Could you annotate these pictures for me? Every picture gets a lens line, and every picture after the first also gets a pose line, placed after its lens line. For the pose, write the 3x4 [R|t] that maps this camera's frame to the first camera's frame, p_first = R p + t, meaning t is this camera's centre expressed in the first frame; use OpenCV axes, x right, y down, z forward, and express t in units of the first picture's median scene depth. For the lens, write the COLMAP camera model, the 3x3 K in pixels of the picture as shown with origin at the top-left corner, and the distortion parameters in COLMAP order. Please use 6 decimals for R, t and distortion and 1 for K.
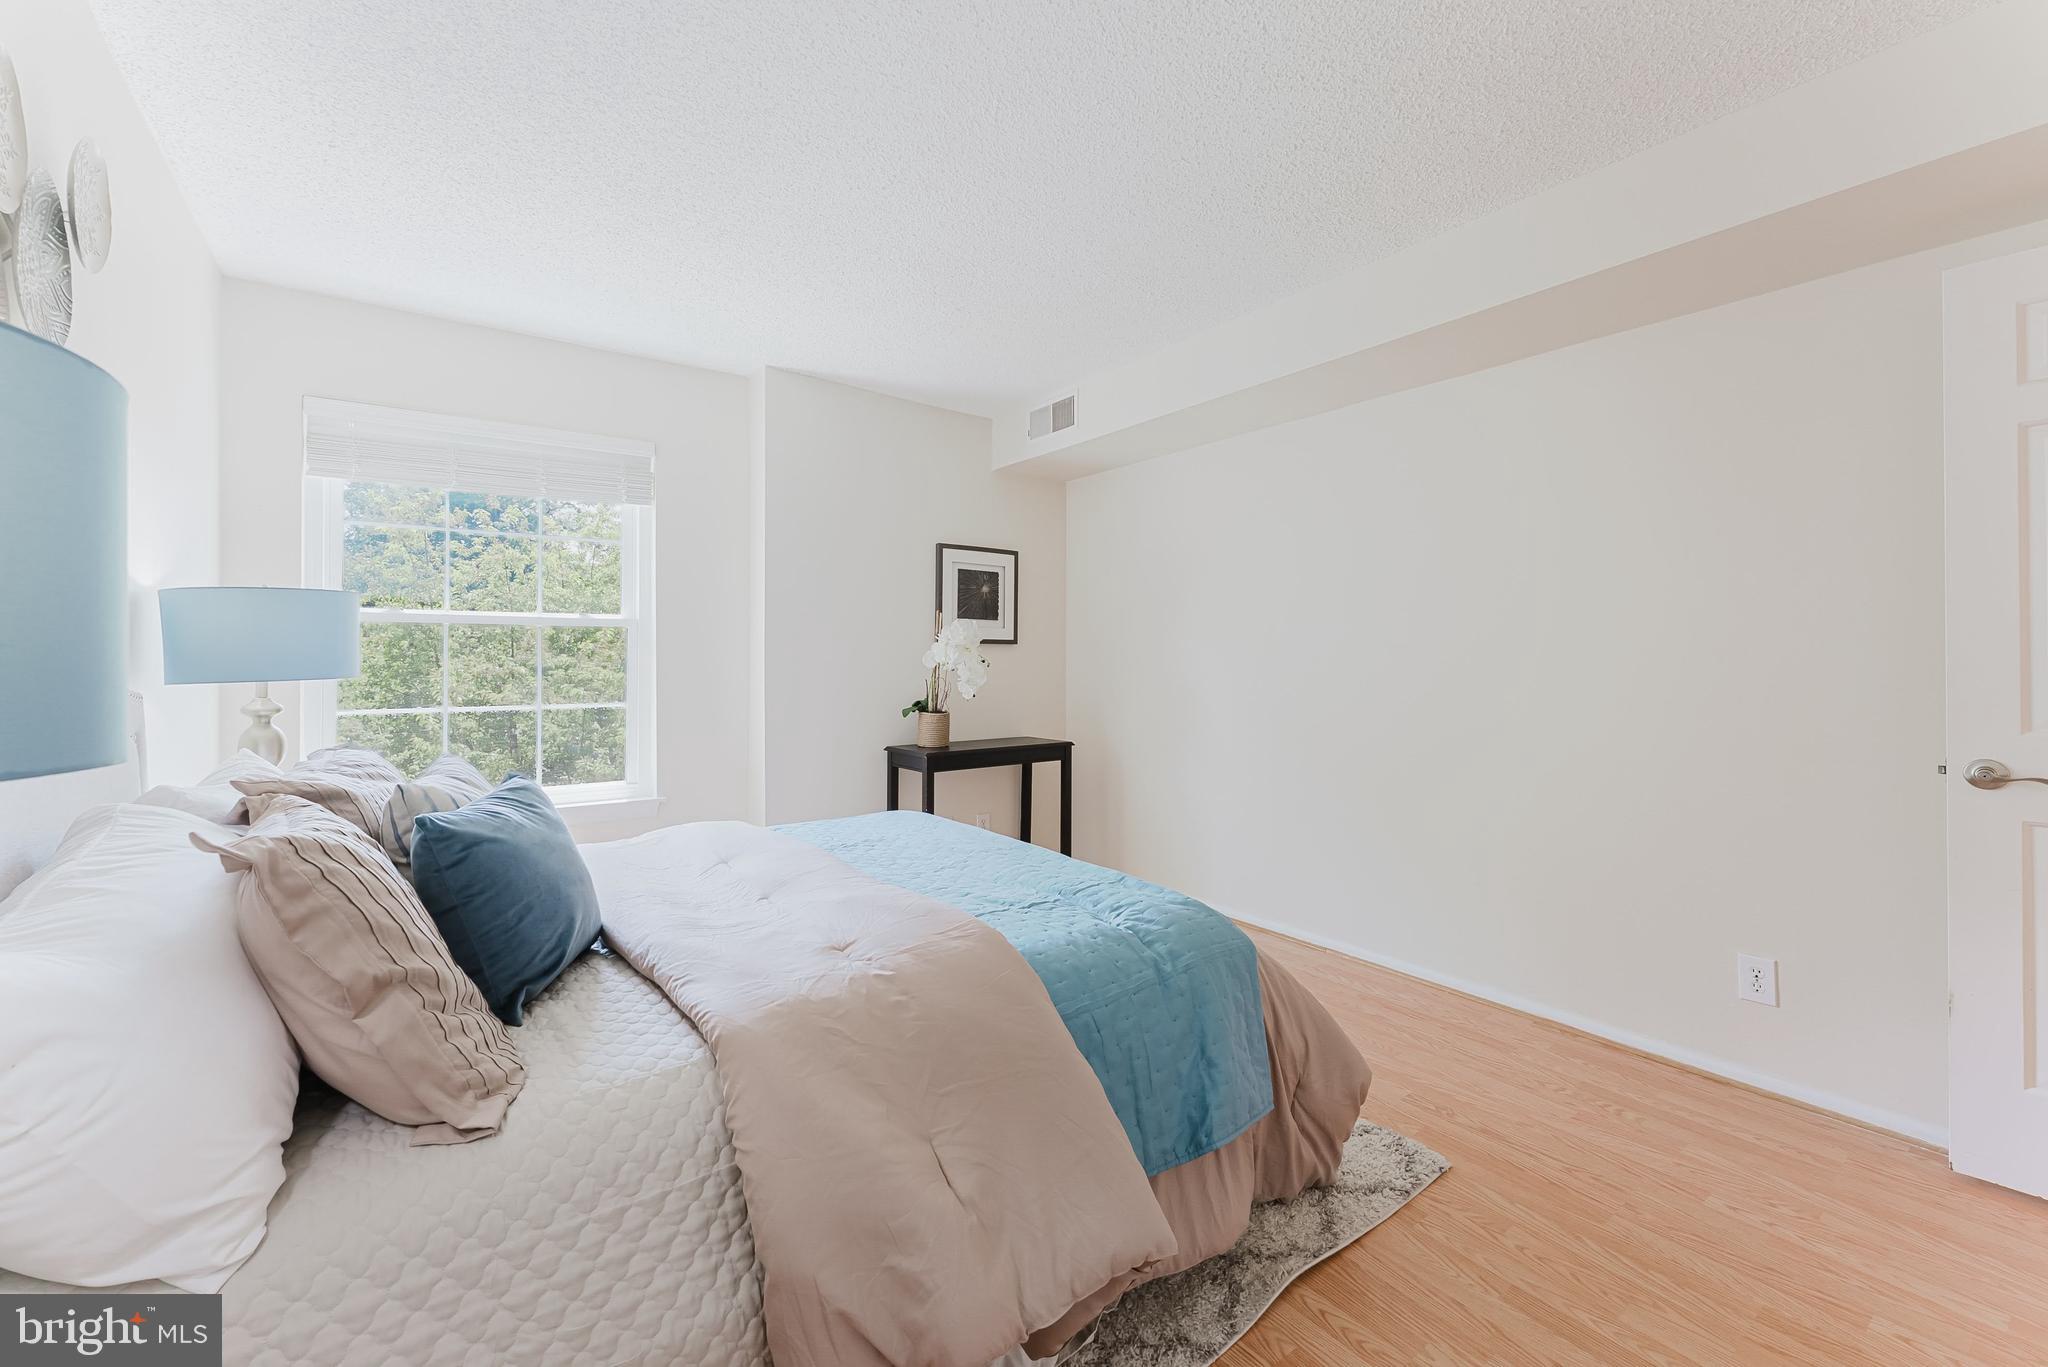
lens RADIAL K [[826.9, 0, 1028.1], [0, 826.9, 671.8], [0, 0, 1]] dist [0.004415, -0.000885]
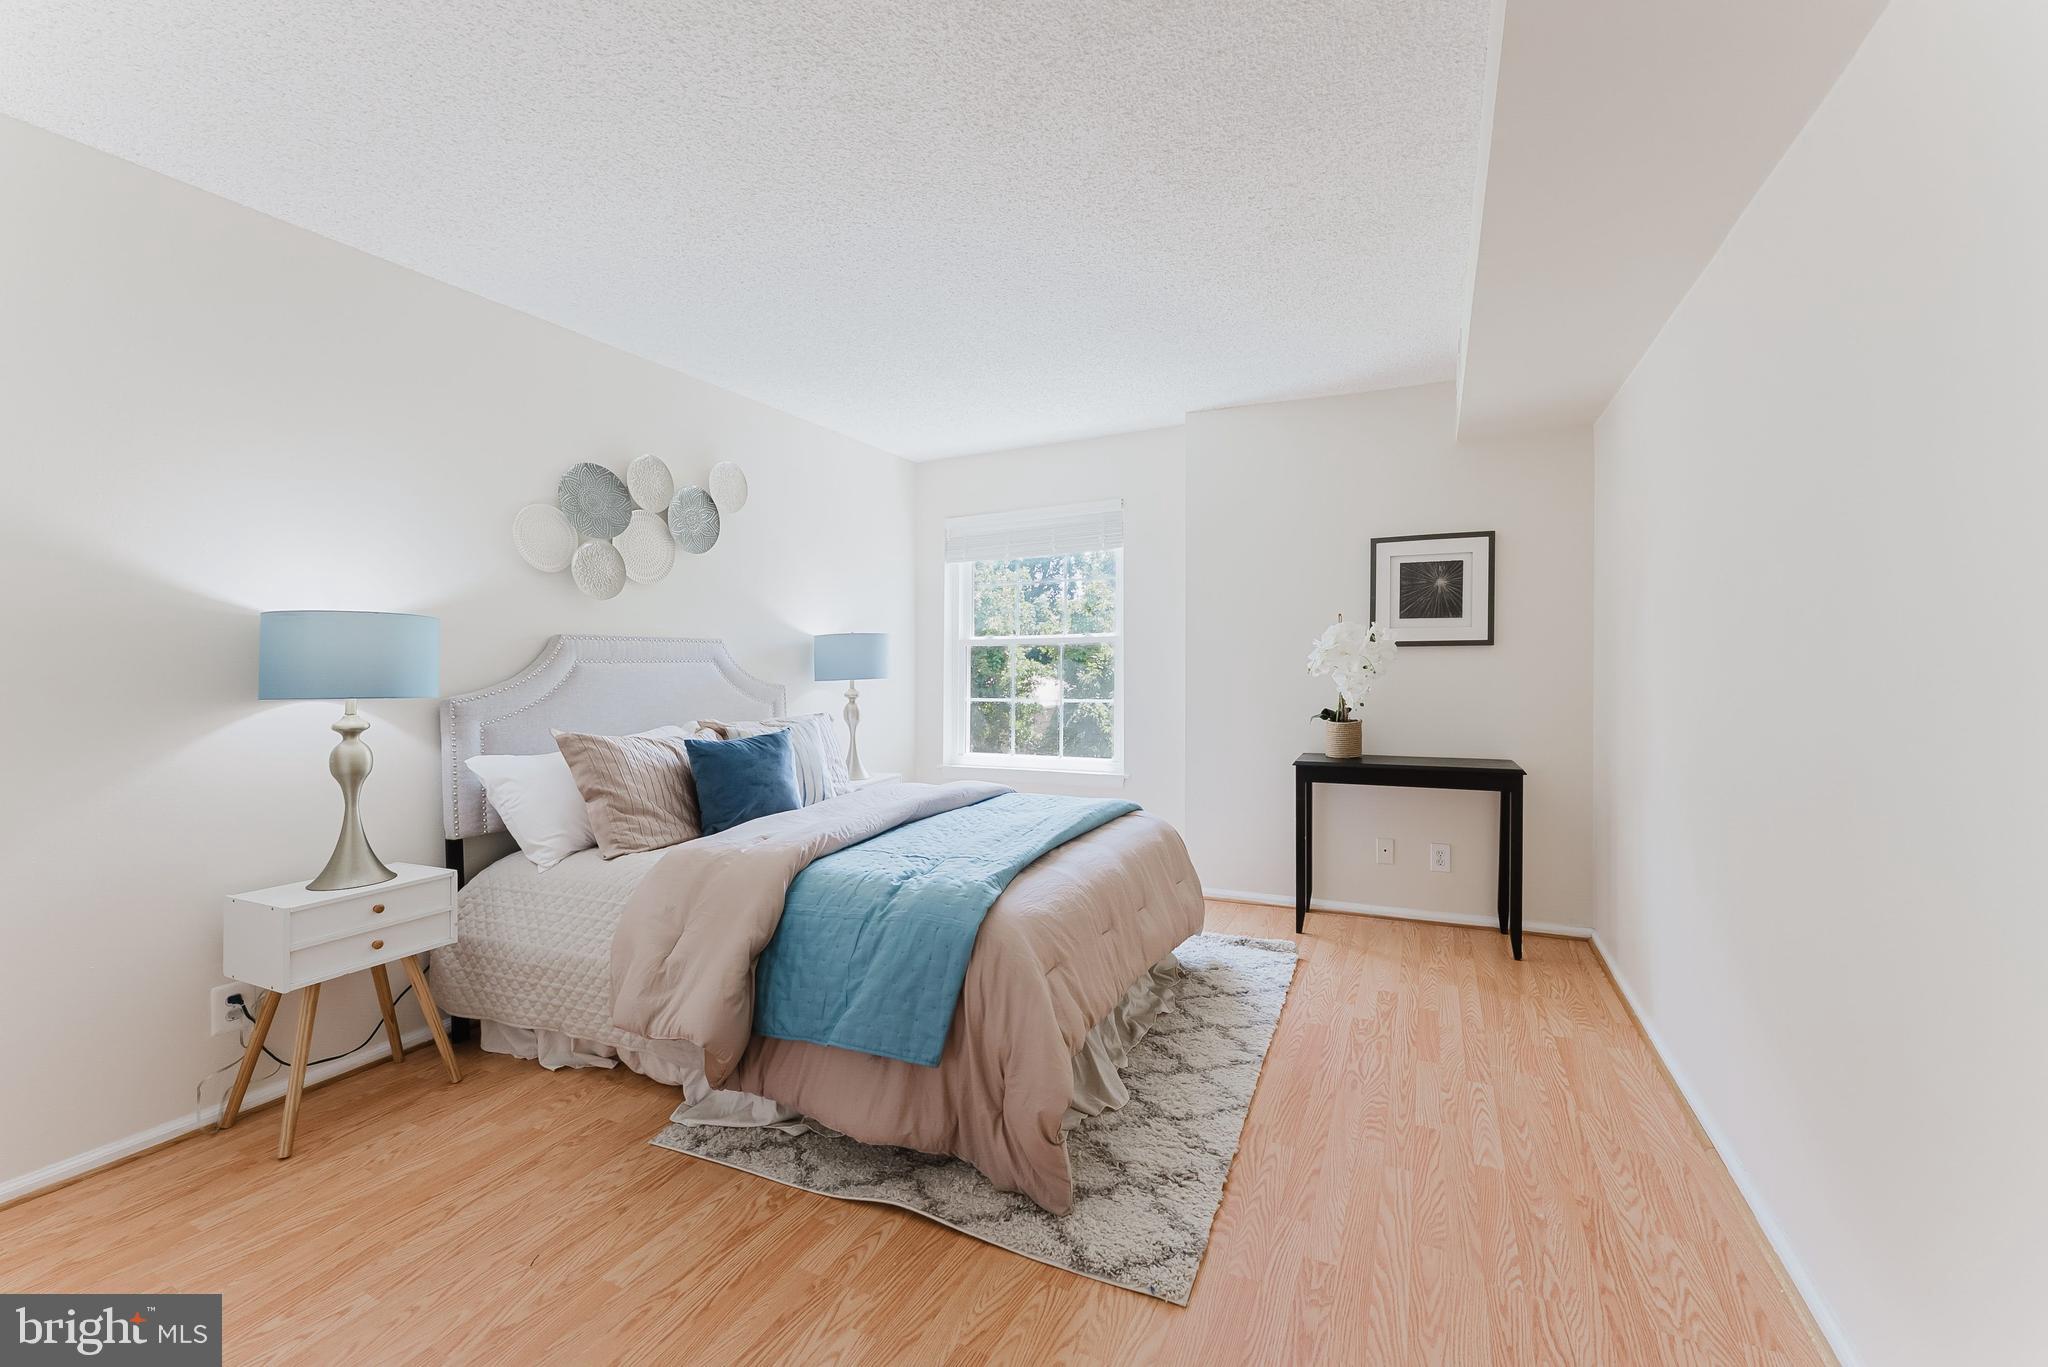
lens RADIAL K [[826.9, 0, 1025.9], [0, 826.9, 673.6], [0, 0, 1]] dist [0.004415, -0.000885]
pose [[0.468540, 0.003384, -0.883436, 0.529744], [-0.004634, 0.999988, 0.001372, -0.004803], [0.883430, 0.003451, 0.468551, 0.228808]]
